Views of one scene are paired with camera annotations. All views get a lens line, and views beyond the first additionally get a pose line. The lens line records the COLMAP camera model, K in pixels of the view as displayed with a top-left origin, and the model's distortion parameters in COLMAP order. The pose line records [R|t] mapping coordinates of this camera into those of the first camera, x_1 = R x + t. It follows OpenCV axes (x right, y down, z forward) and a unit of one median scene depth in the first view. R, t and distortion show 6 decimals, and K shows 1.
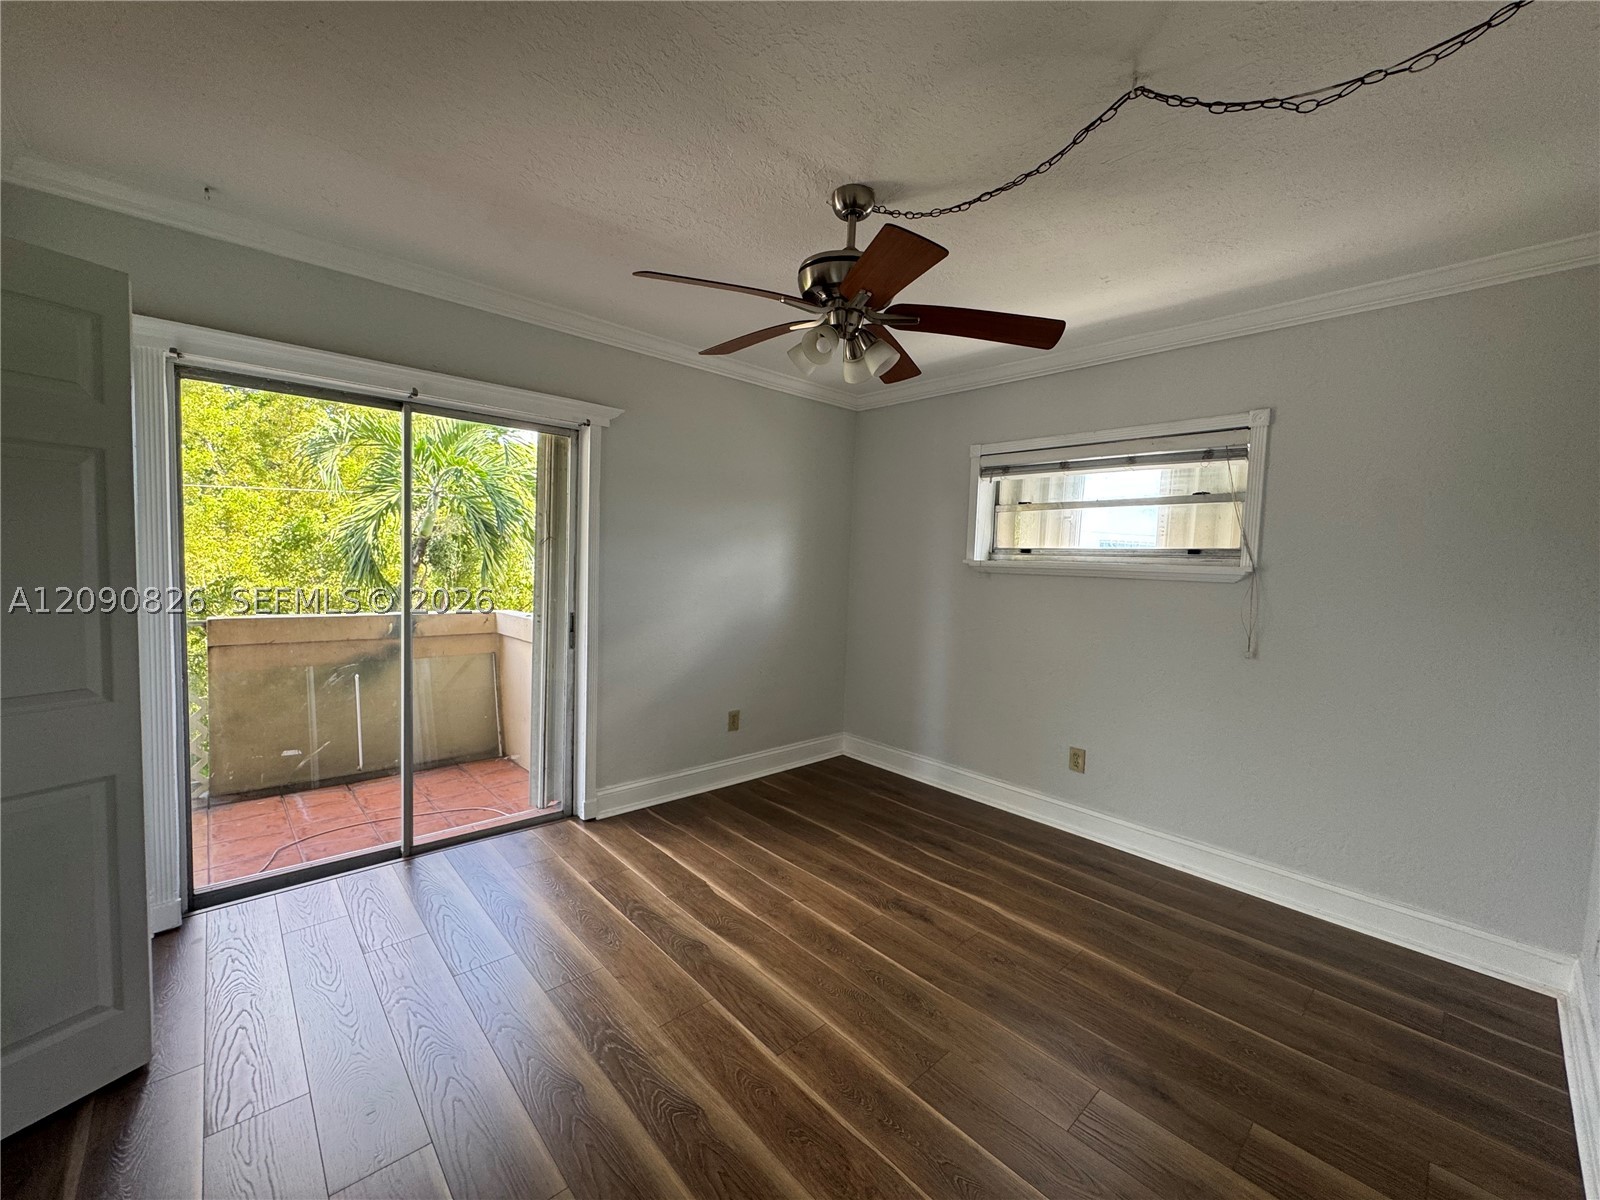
lens RADIAL K [[638.4, 0, 800.0], [0, 638.4, 600.0], [0, 0, 1]] dist [0.000309, -0.000051]
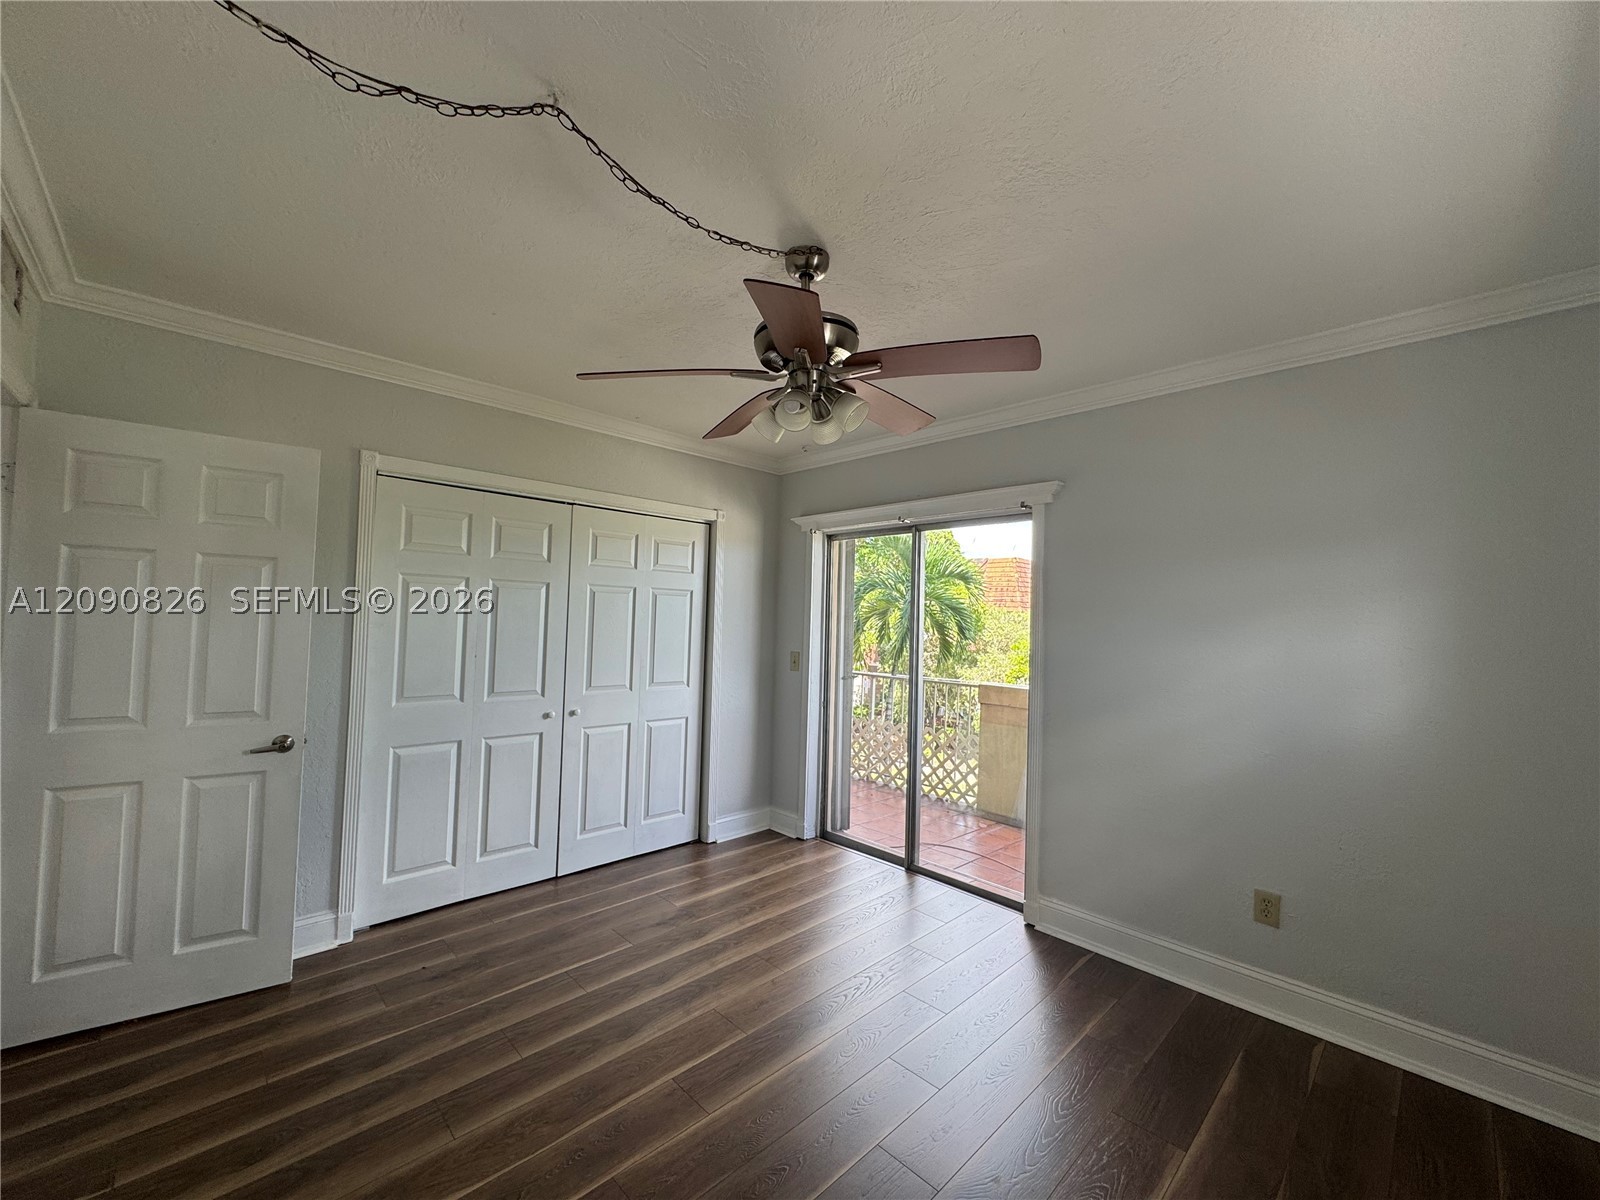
lens RADIAL K [[638.4, 0, 800.0], [0, 638.4, 600.0], [0, 0, 1]] dist [0.000309, -0.000051]
pose [[0.029338, -0.065304, -0.997434, 0.717435], [-0.088420, 0.993782, -0.067665, -0.034131], [0.995651, 0.090179, 0.023381, 0.713043]]
